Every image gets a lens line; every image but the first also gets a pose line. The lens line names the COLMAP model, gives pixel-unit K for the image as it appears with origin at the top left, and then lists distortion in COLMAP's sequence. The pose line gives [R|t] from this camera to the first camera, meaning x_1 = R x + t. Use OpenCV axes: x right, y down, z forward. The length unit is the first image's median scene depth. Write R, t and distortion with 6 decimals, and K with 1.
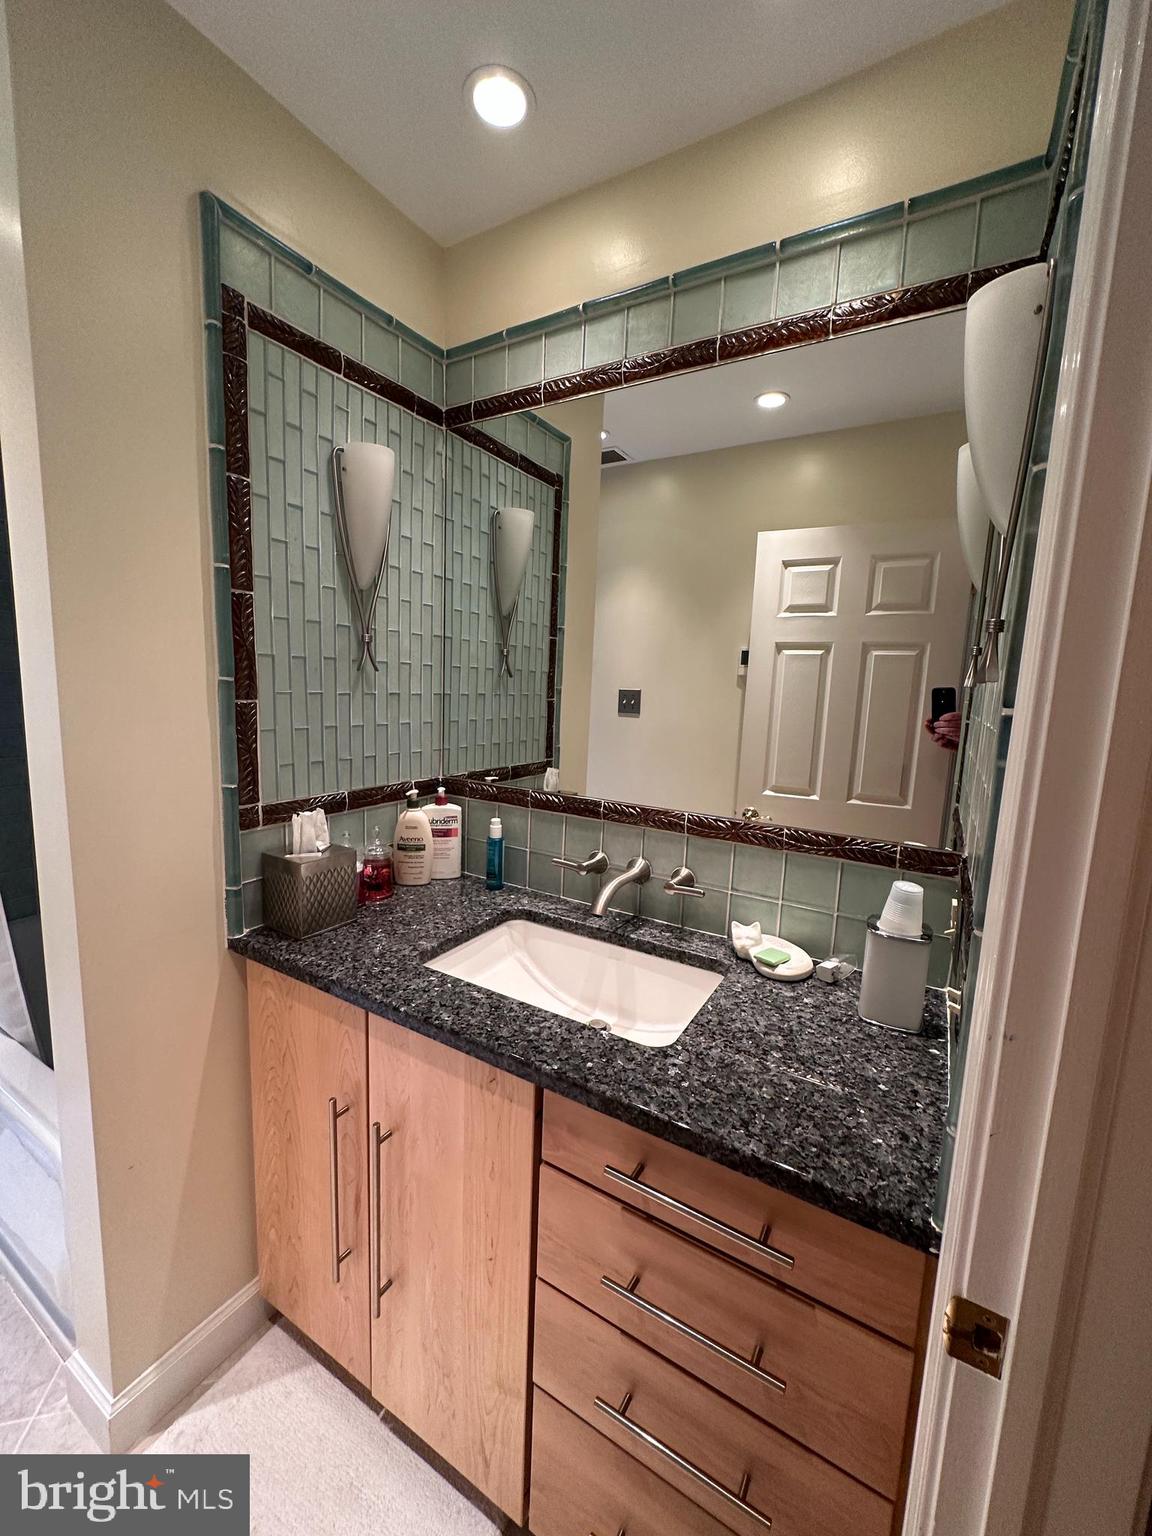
lens RADIAL K [[616.0, 0, 574.6], [0, 616.0, 771.5], [0, 0, 1]] dist [0.000377, 0.000771]
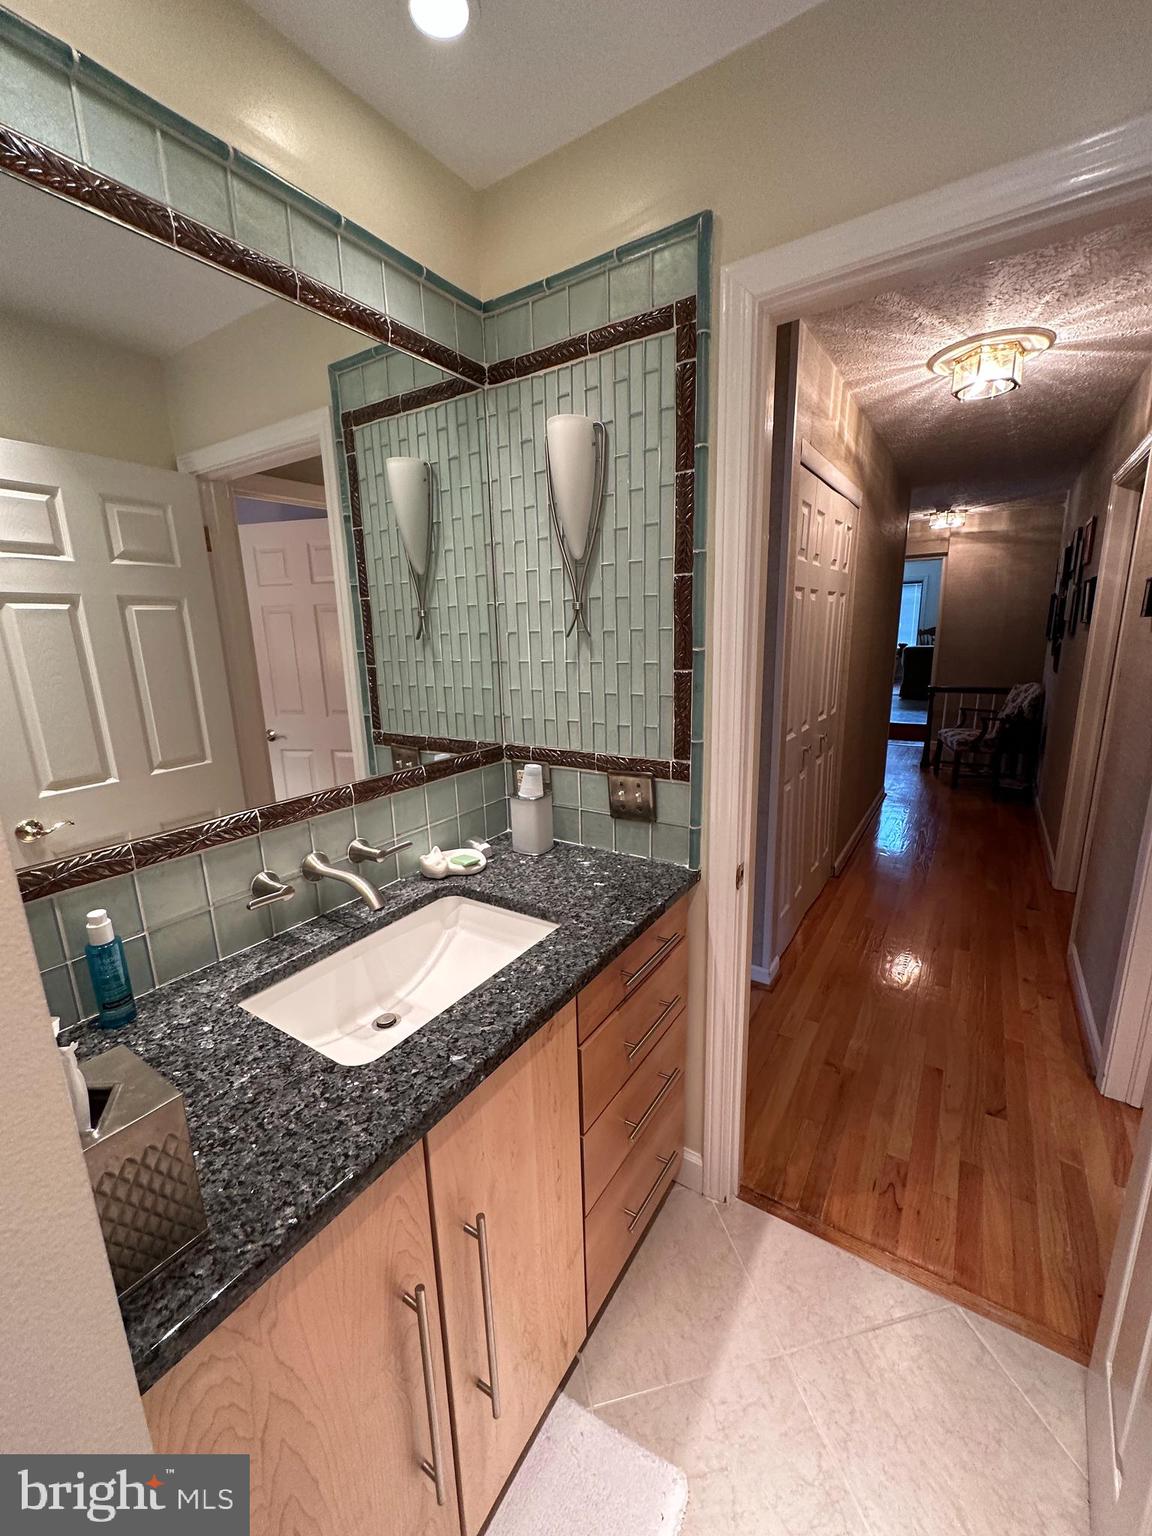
lens RADIAL K [[616.0, 0, 577.4], [0, 616.0, 766.2], [0, 0, 1]] dist [0.000377, 0.000771]
pose [[0.024012, -0.251026, 0.967682, -0.670278], [0.170095, 0.954874, 0.243483, -0.121517], [-0.985135, 0.158752, 0.065627, 0.513189]]
